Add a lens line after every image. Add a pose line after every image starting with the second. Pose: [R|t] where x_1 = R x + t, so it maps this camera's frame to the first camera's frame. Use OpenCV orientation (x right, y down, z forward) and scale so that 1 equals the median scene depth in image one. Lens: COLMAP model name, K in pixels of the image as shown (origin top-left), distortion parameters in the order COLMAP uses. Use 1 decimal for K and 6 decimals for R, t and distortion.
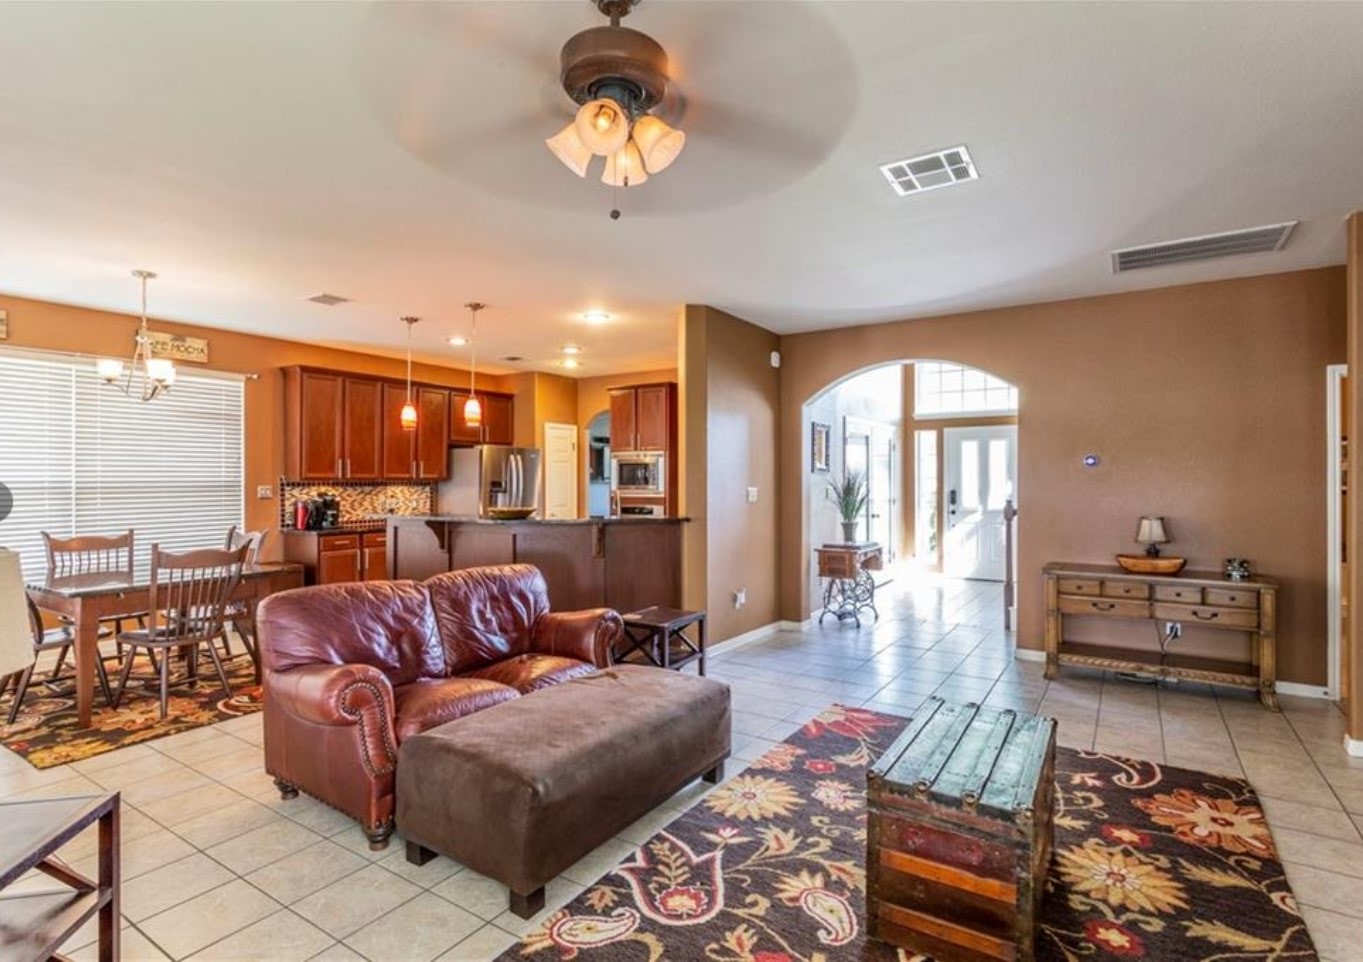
lens RADIAL K [[687.5, 0, 682.5], [0, 687.5, 475.9], [0, 0, 1]] dist [0.000958, 0.001232]
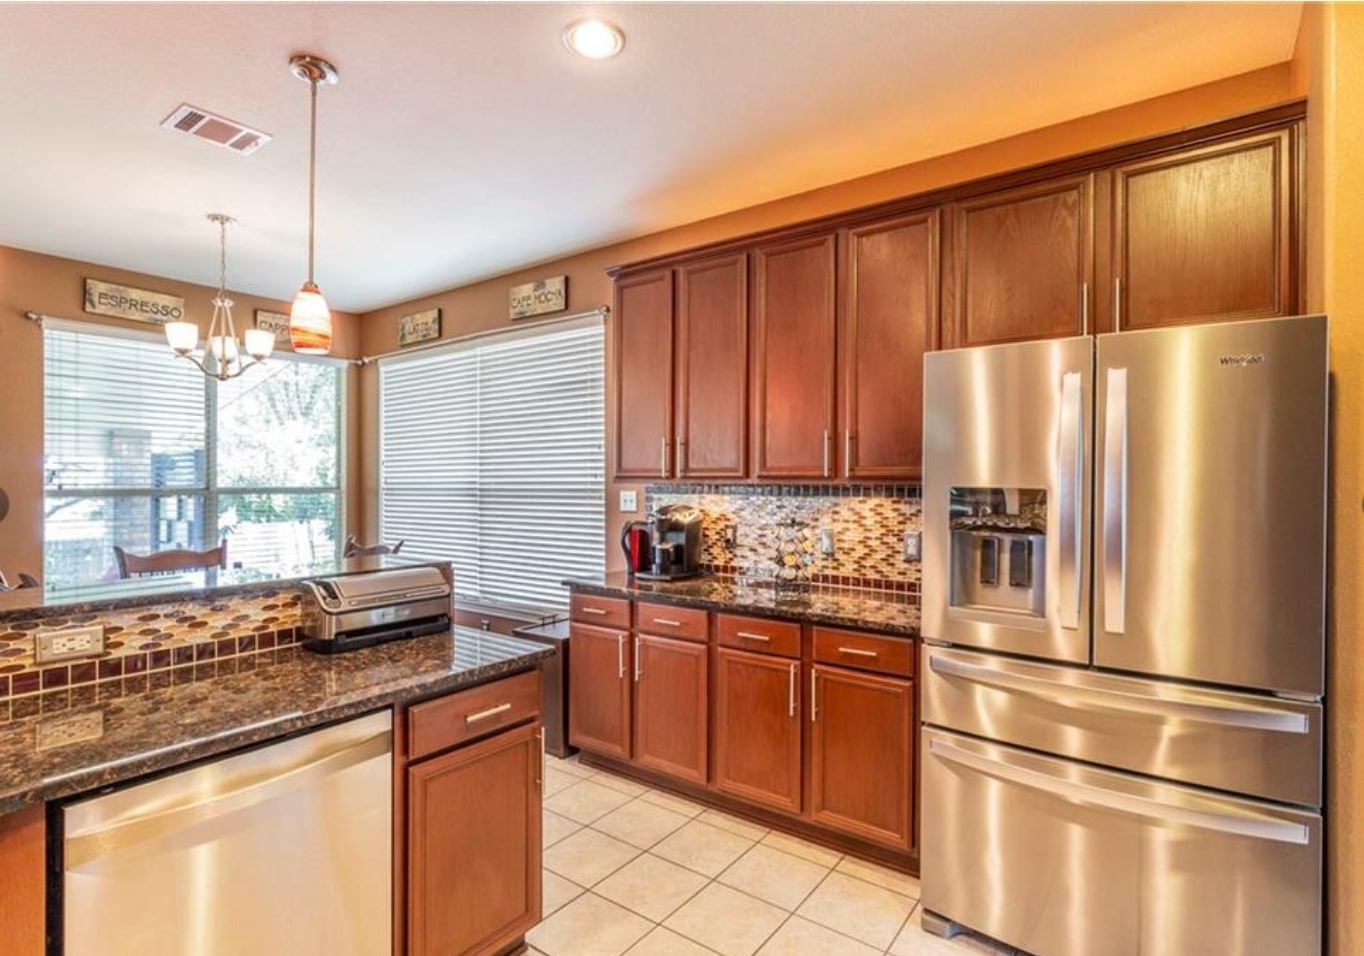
lens RADIAL K [[688.0, 0, 680.0], [0, 688.0, 480.4], [0, 0, 1]] dist [0.000958, 0.001232]
pose [[-0.054919, -0.009385, -0.998447, -0.018417], [-0.002247, 0.999954, -0.009275, 0.011642], [0.998488, 0.001734, -0.054938, 1.142609]]
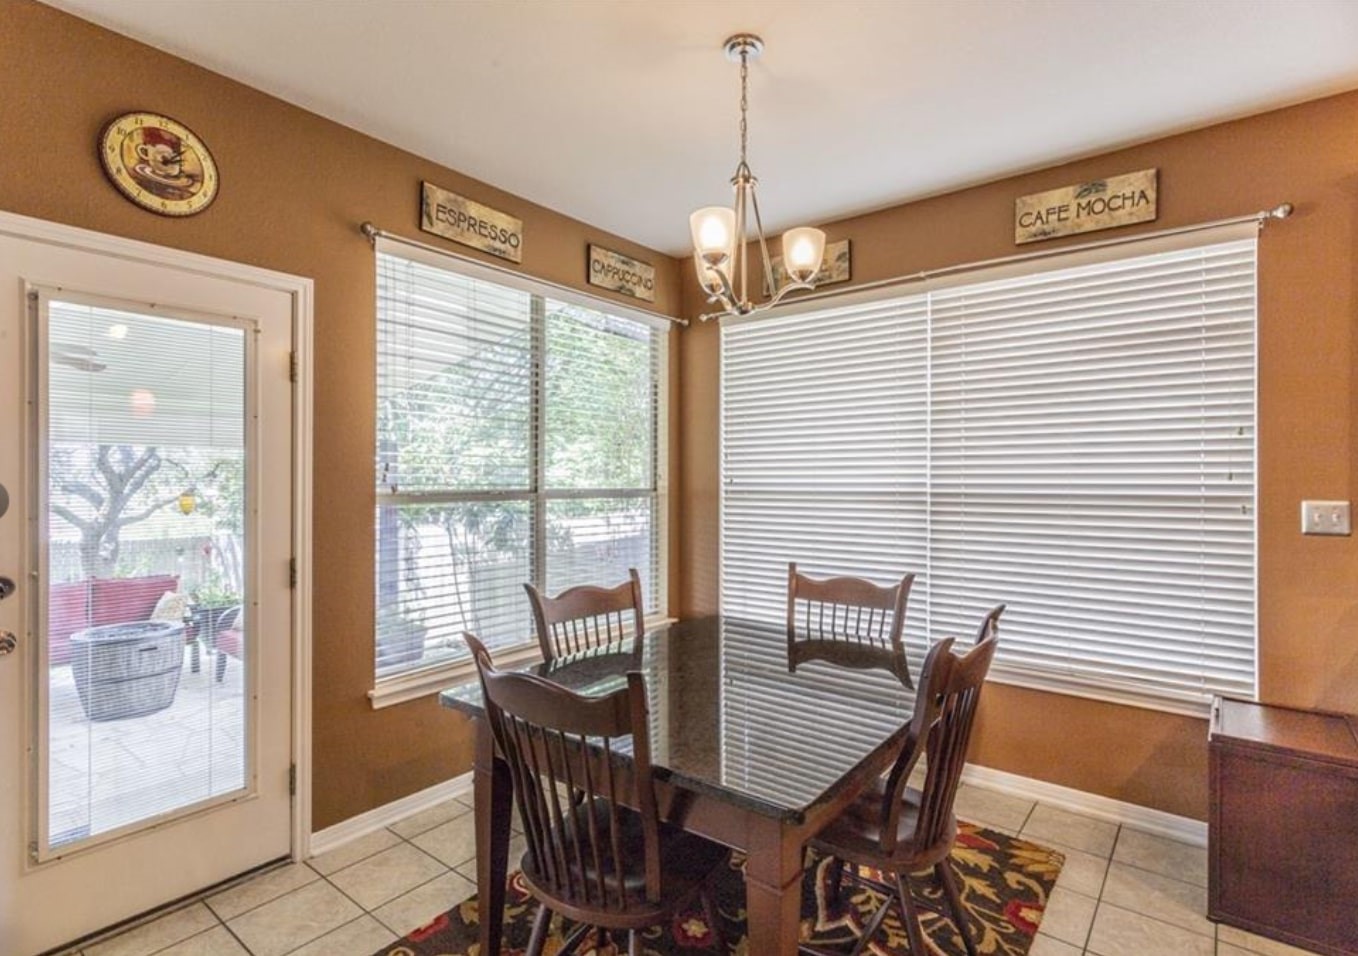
lens RADIAL K [[685.0, 0, 677.6], [0, 685.0, 484.2], [0, 0, 1]] dist [0.000958, 0.001232]
pose [[-0.083171, -0.001465, -0.996534, -0.223040], [-0.007235, 0.999973, -0.000866, 0.009190], [0.996509, 0.007138, -0.083180, 0.725166]]
